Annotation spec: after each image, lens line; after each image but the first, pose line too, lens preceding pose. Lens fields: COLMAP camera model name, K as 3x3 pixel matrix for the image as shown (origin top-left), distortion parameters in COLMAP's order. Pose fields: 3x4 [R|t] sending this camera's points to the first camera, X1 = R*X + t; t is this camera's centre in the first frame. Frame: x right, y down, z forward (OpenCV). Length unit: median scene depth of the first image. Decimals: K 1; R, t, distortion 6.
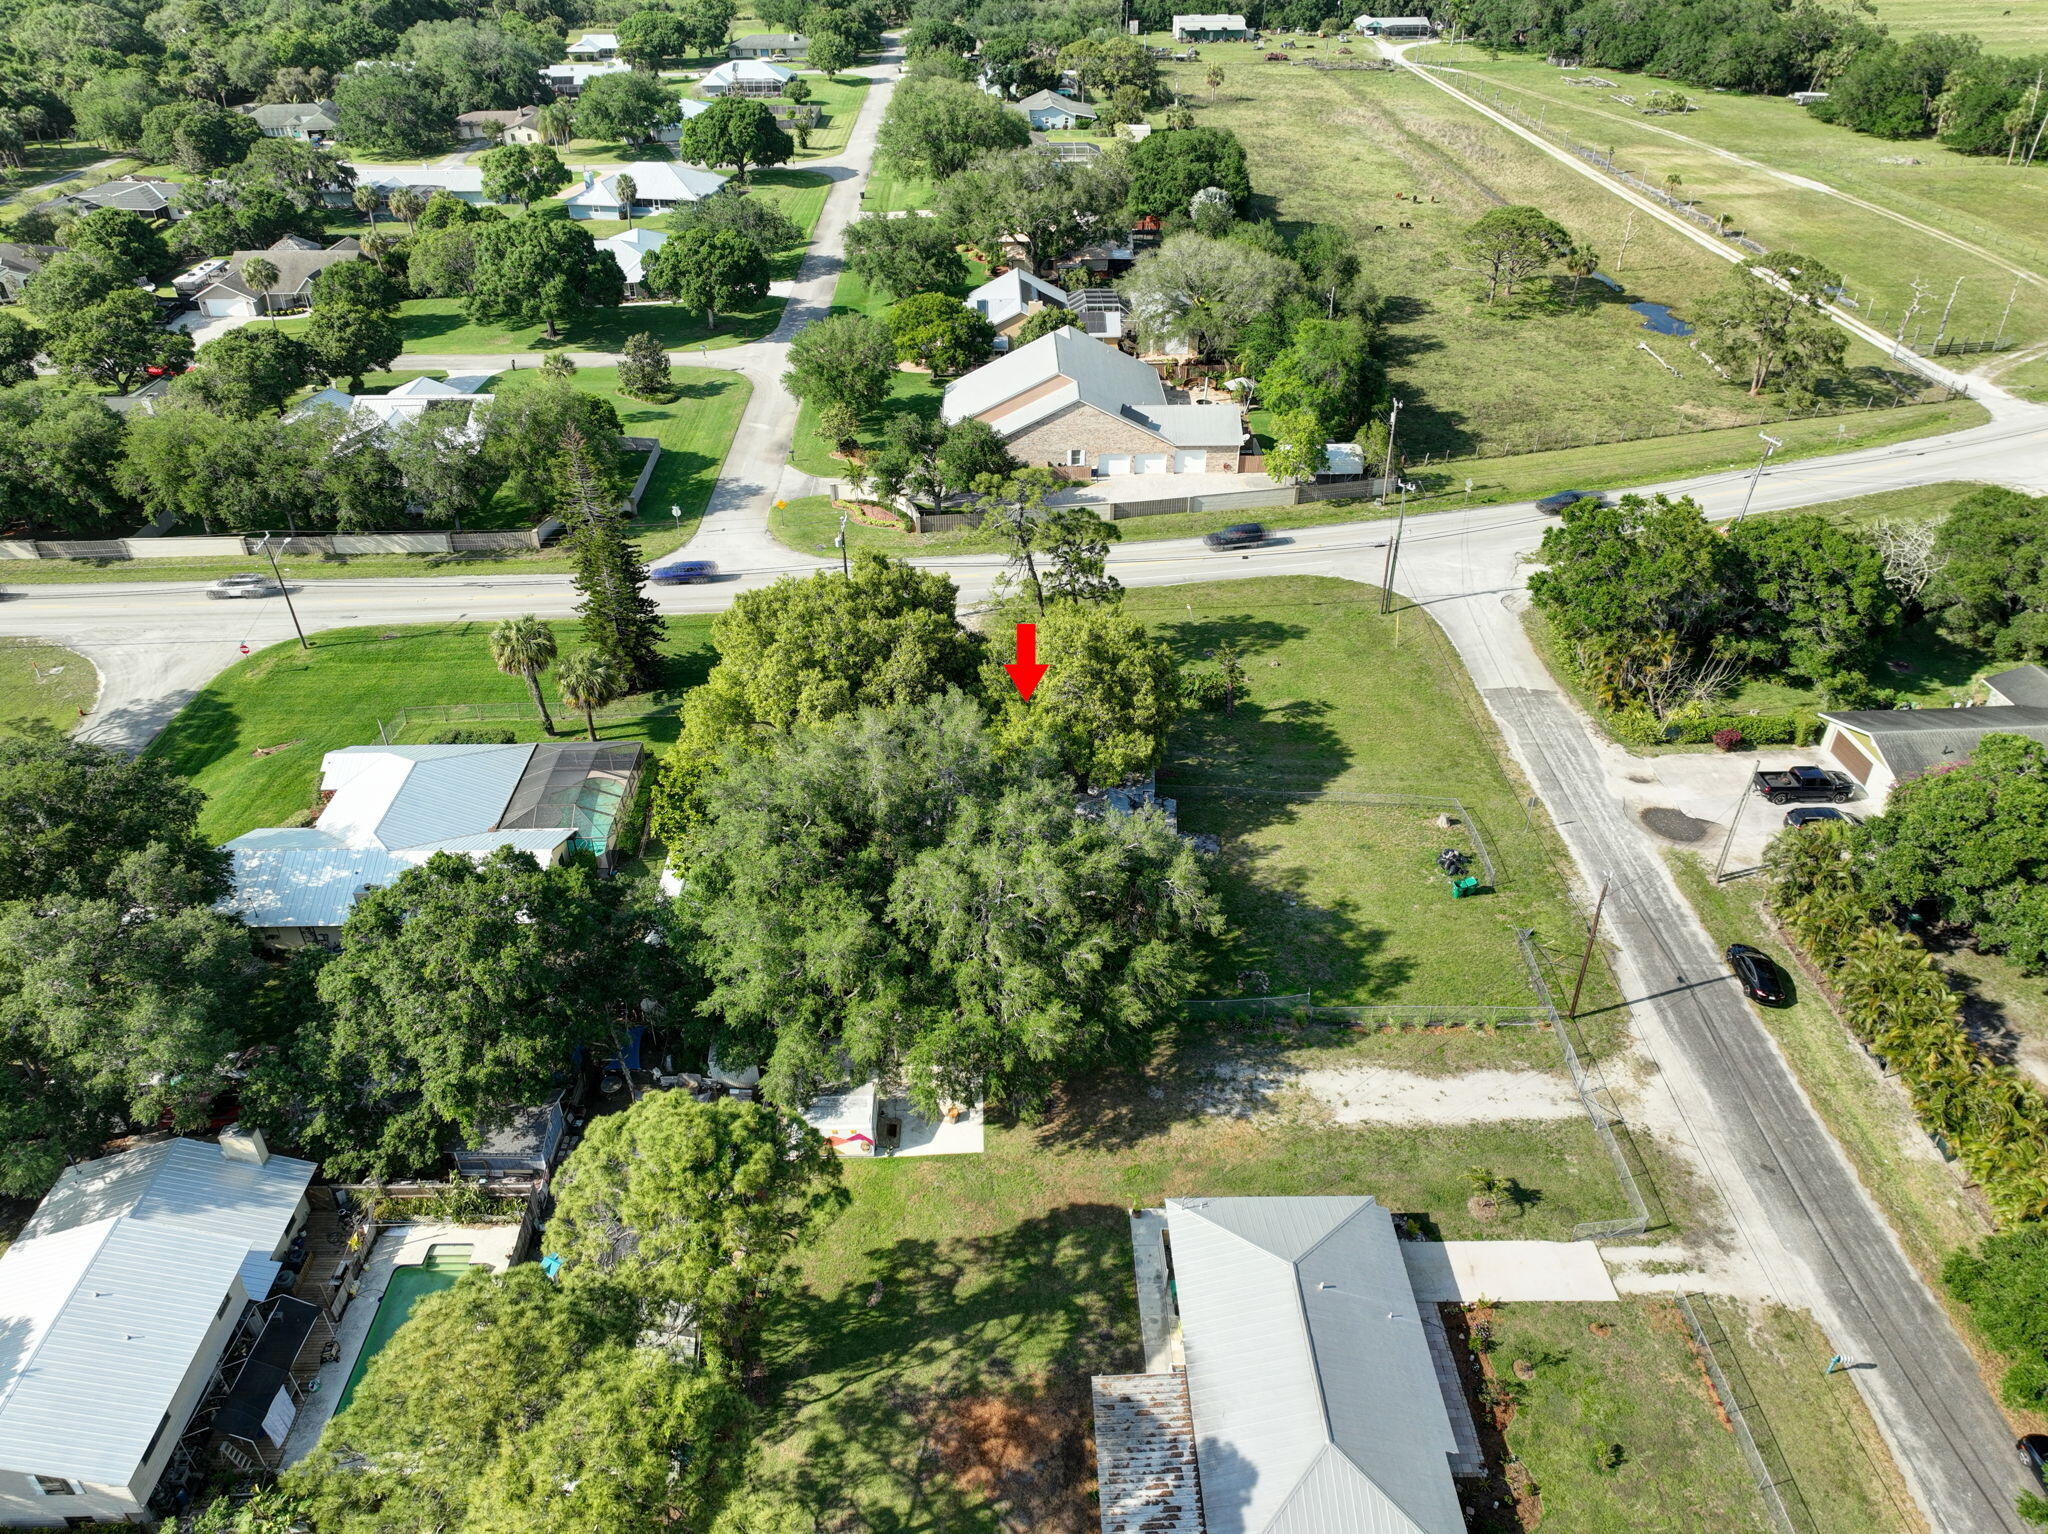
lens RADIAL K [[1438.5, 0, 1018.2], [0, 1438.5, 773.9], [0, 0, 1]] dist [-0.003568, 0.024034]
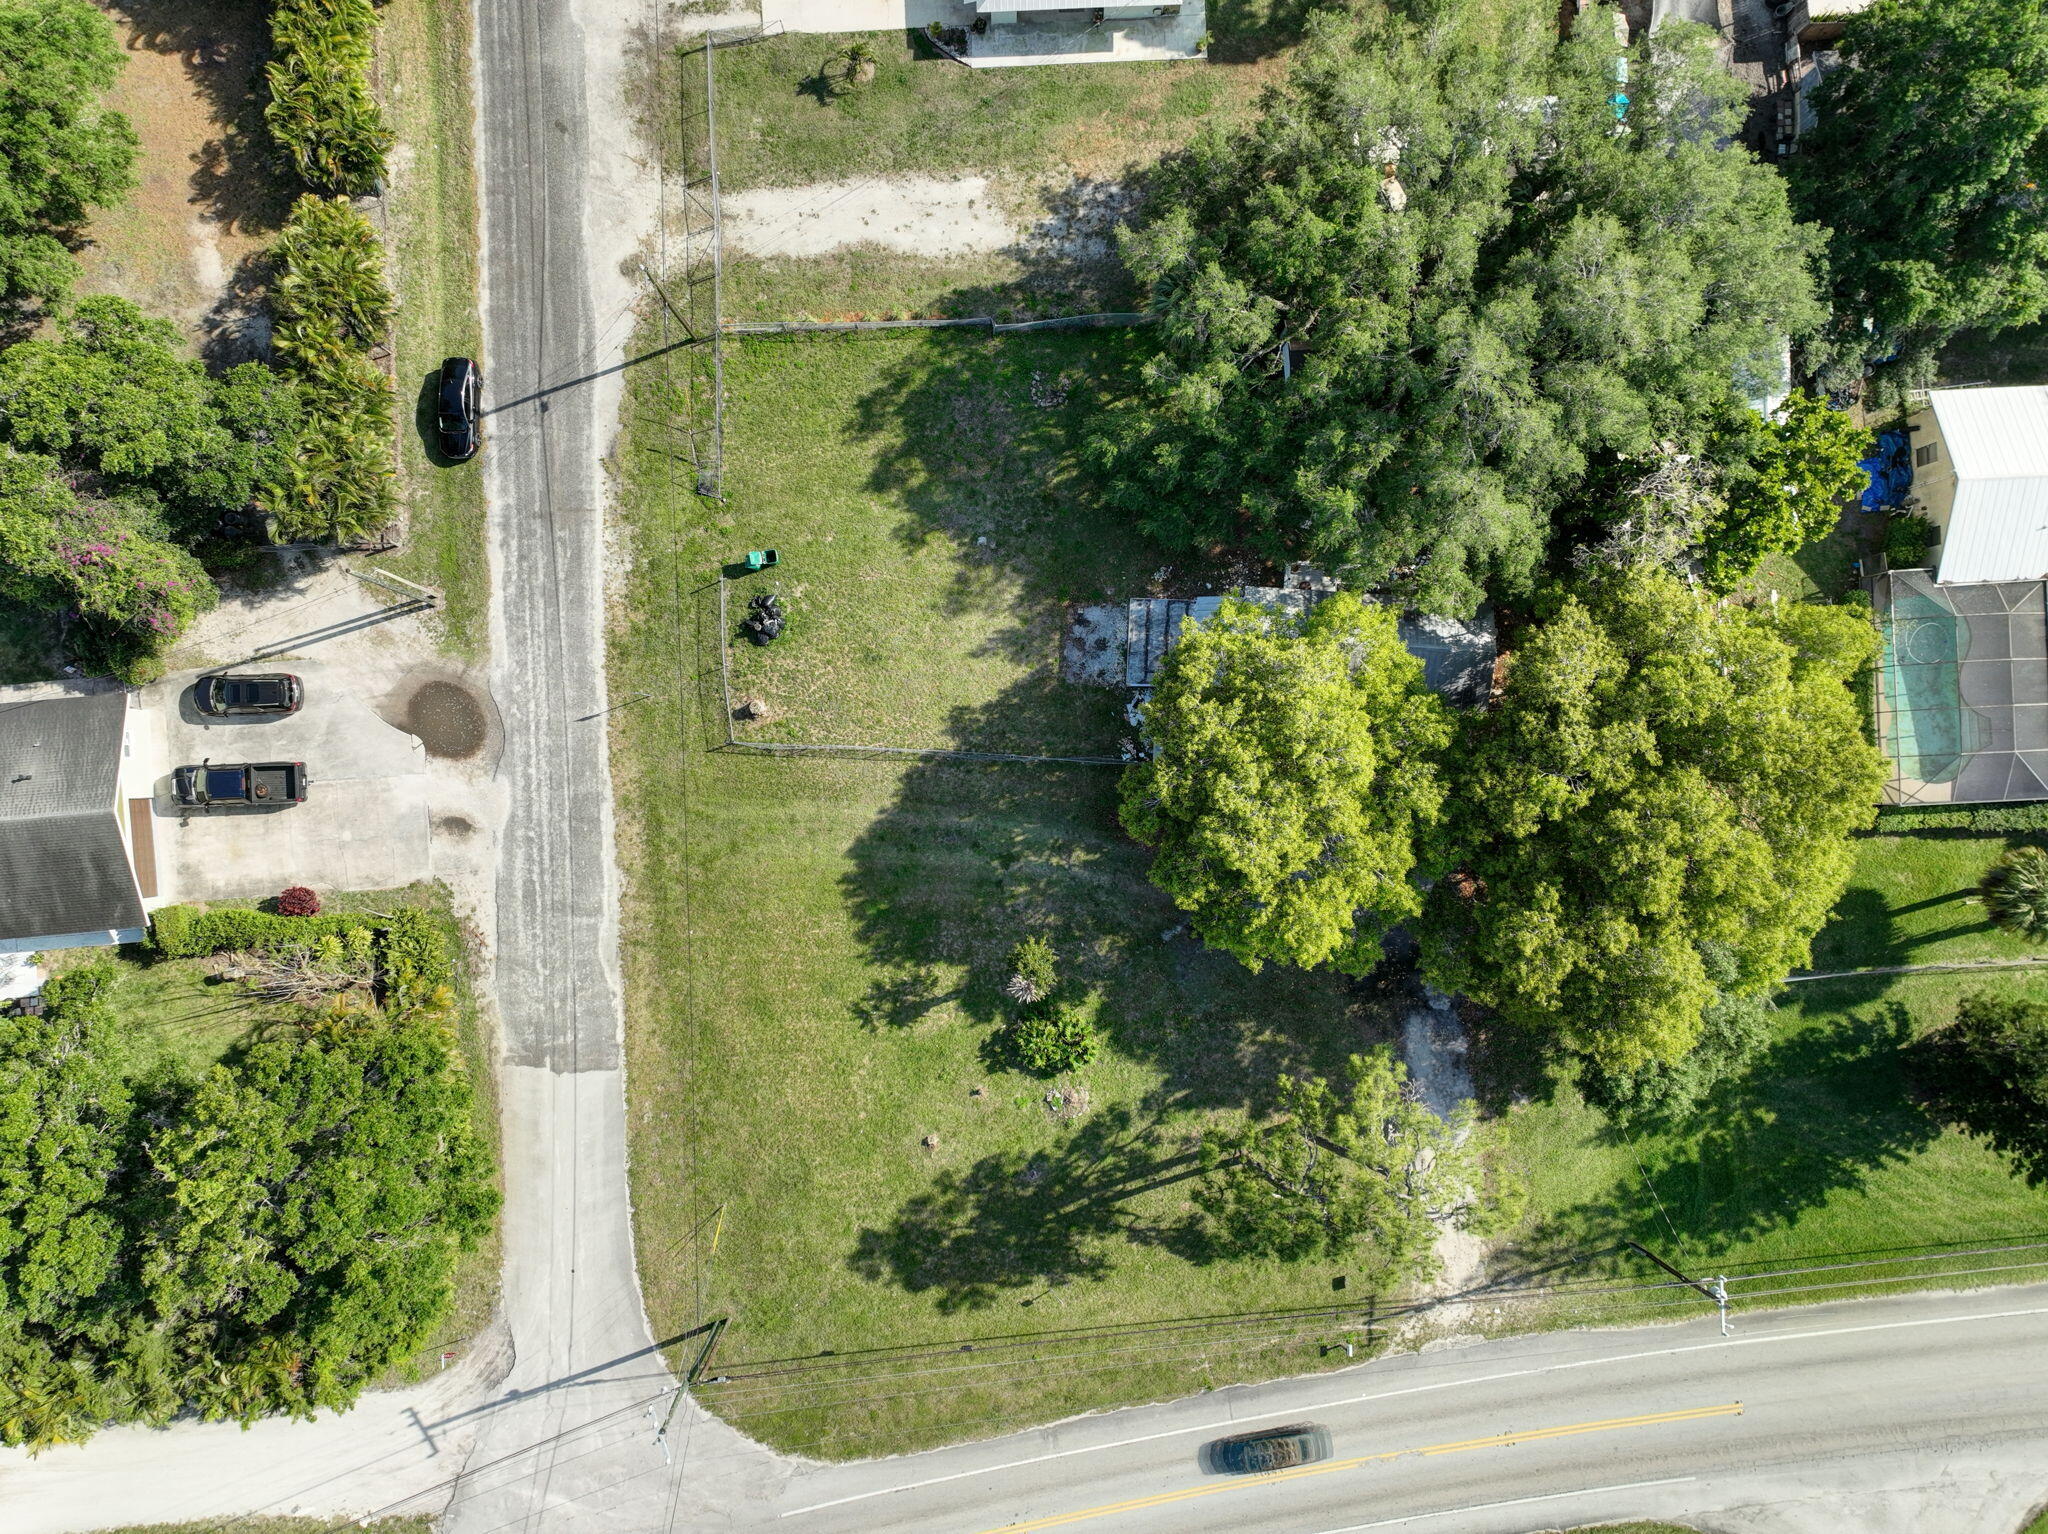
lens RADIAL K [[1438.5, 0, 1018.2], [0, 1438.5, 773.9], [0, 0, 1]] dist [-0.003568, 0.024034]
pose [[-0.999722, 0.021416, 0.009814, 0.142162], [-0.003790, -0.557413, 0.830227, -0.554083], [0.023251, 0.829959, 0.557339, 0.571239]]
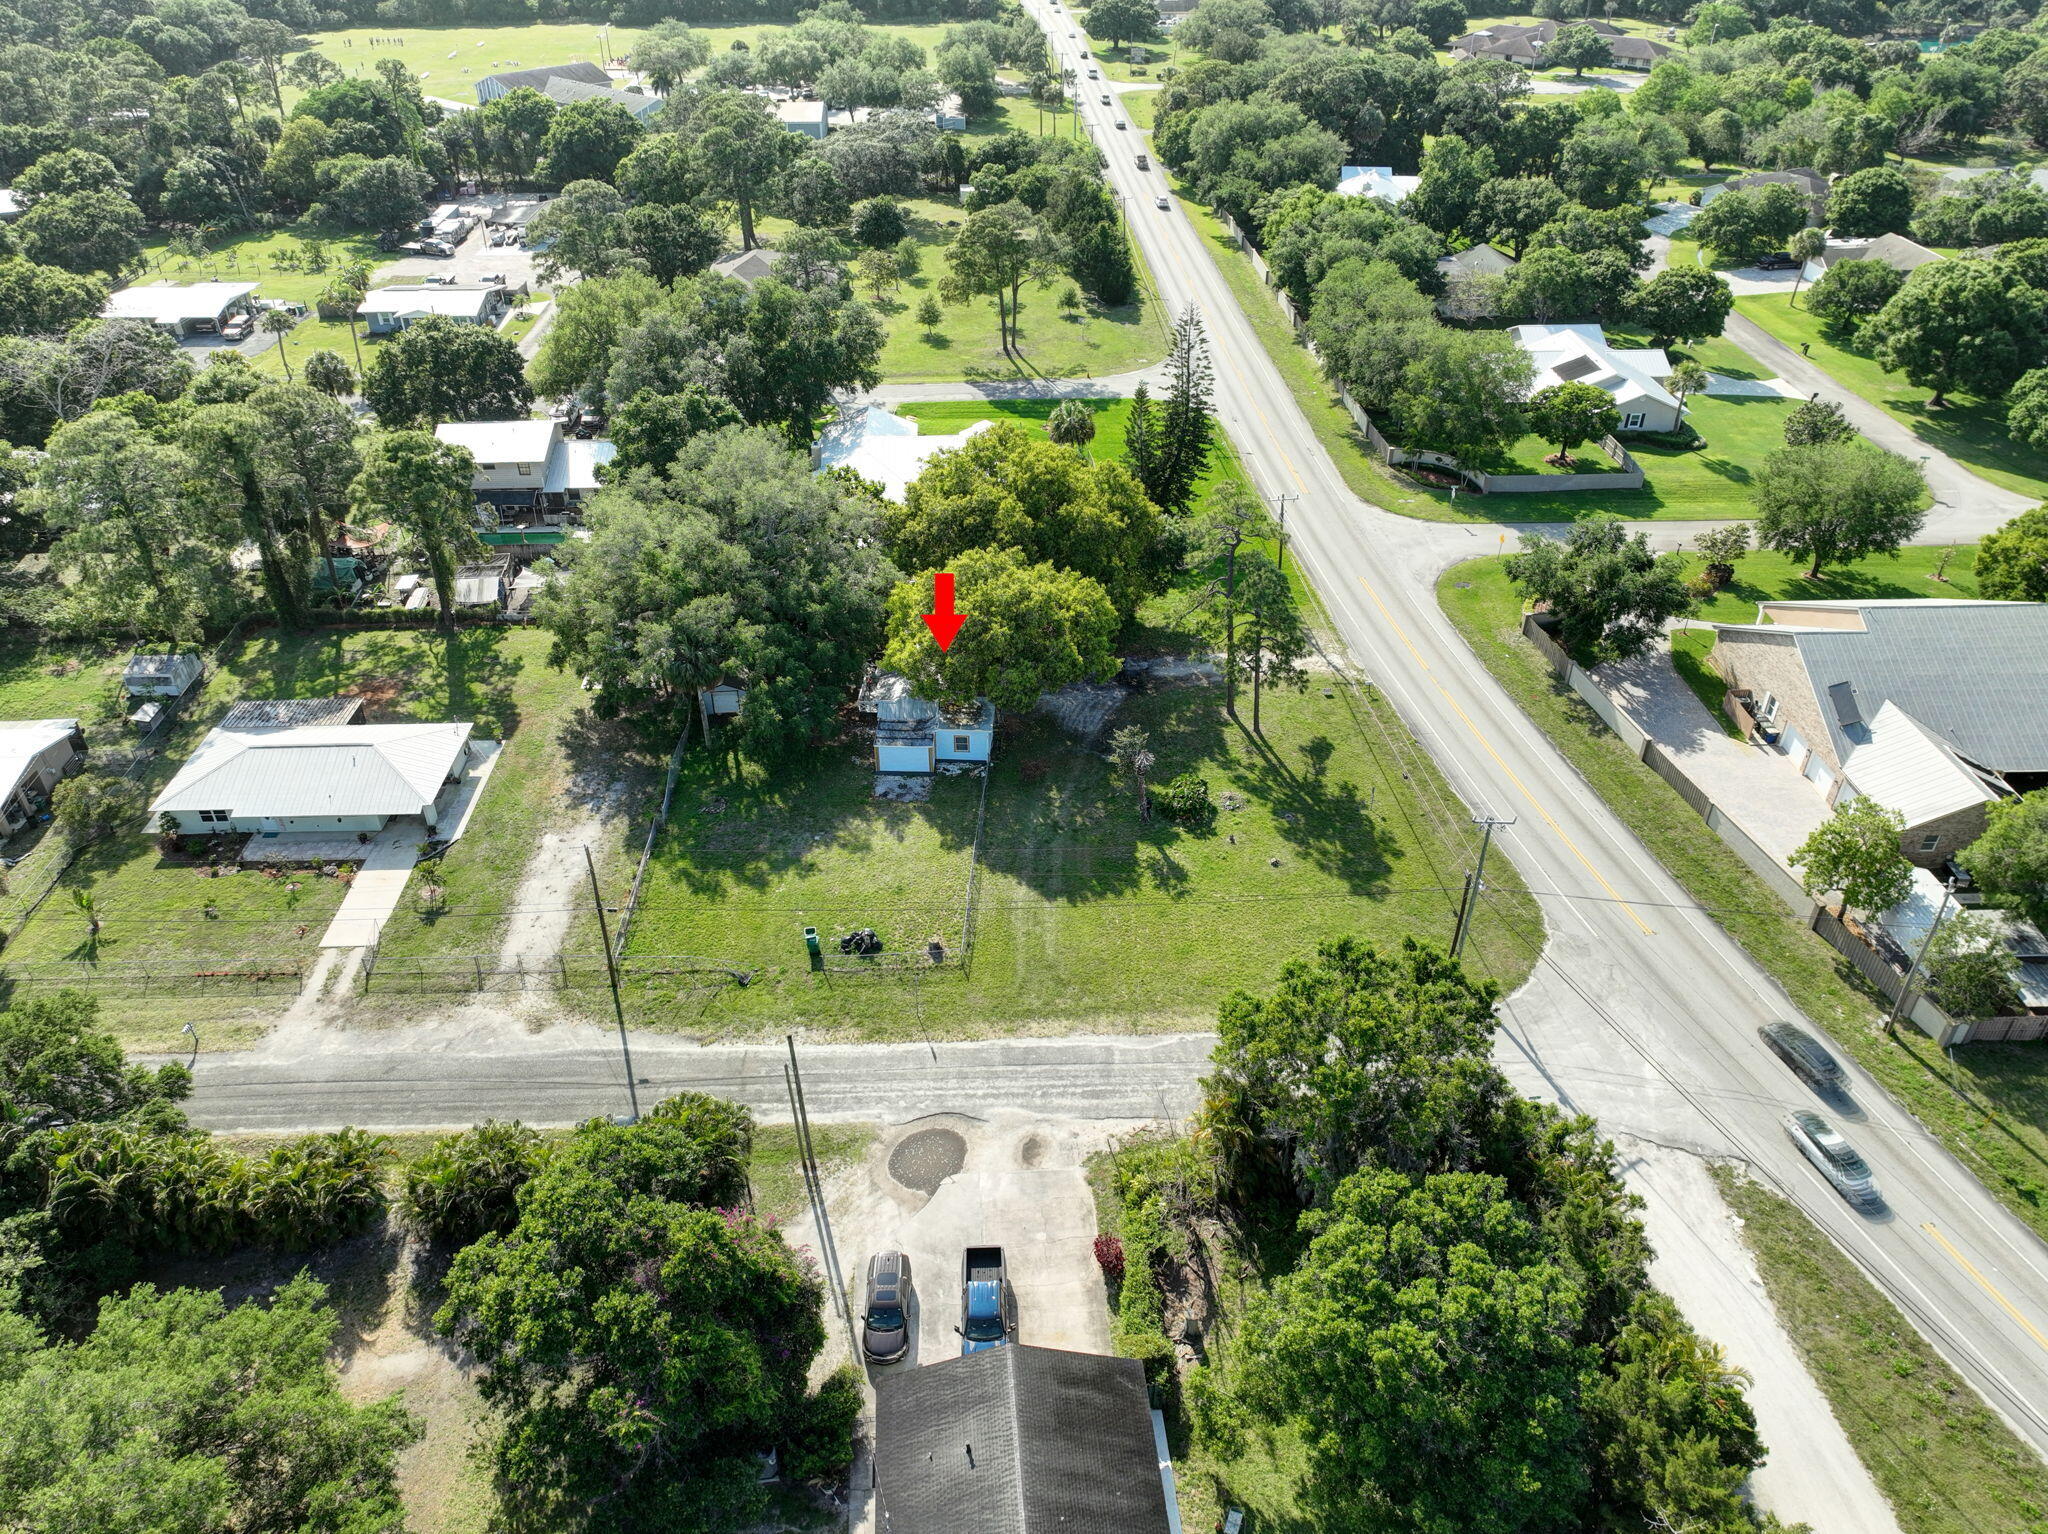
lens RADIAL K [[1438.5, 0, 1018.2], [0, 1438.5, 773.9], [0, 0, 1]] dist [-0.003568, 0.024034]
pose [[0.014434, 0.573409, -0.819142, 0.889925], [-0.558796, 0.683983, 0.468950, -0.449255], [0.829179, 0.450965, 0.330291, 0.647270]]
